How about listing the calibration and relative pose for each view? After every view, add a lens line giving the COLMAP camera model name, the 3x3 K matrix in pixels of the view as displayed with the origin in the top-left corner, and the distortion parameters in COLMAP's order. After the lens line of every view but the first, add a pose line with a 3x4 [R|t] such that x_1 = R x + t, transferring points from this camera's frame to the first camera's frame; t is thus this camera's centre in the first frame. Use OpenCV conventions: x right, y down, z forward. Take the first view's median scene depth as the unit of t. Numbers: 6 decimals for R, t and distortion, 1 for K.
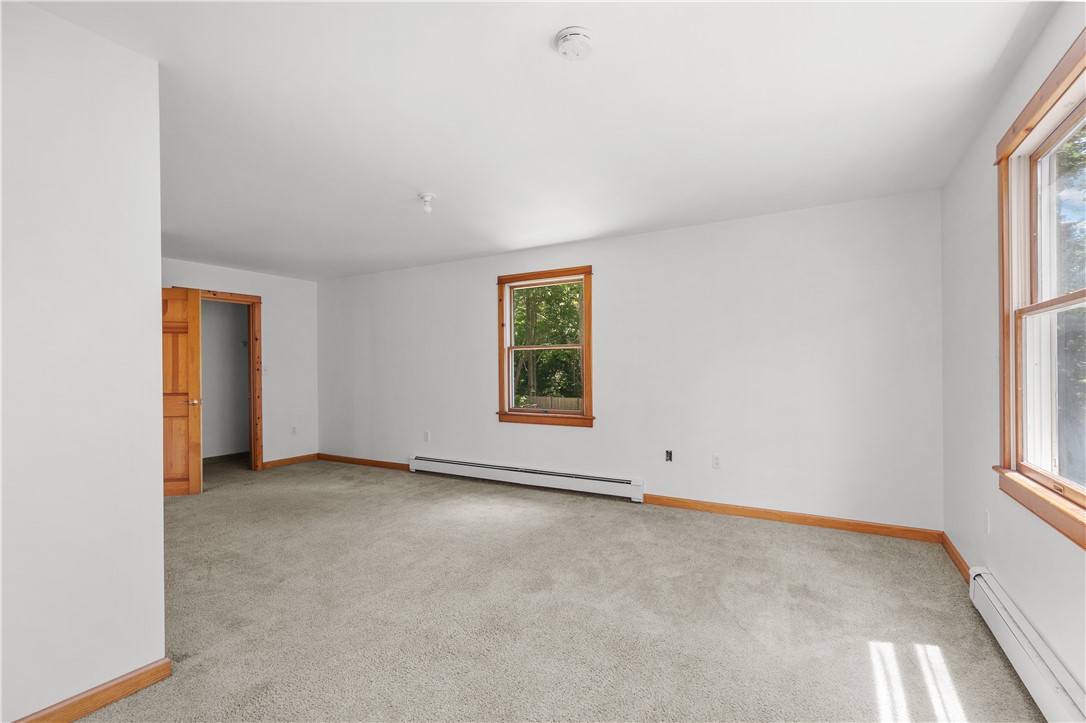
lens RADIAL K [[491.8, 0, 545.2], [0, 491.8, 375.4], [0, 0, 1]] dist [0.002642, -0.000483]
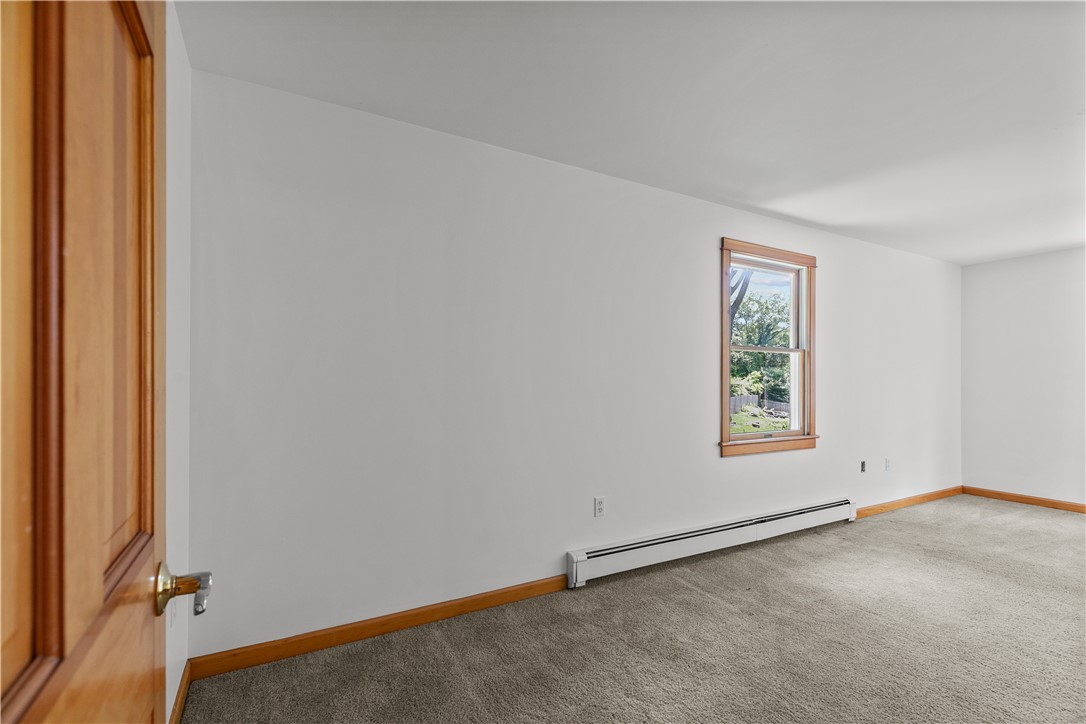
lens RADIAL K [[491.8, 0, 545.2], [0, 491.8, 375.9], [0, 0, 1]] dist [0.002642, -0.000483]
pose [[0.510529, 0.013847, 0.859749, -0.871417], [0.001653, 0.999853, -0.017085, -0.004154], [-0.859859, 0.010144, 0.510431, 0.967144]]
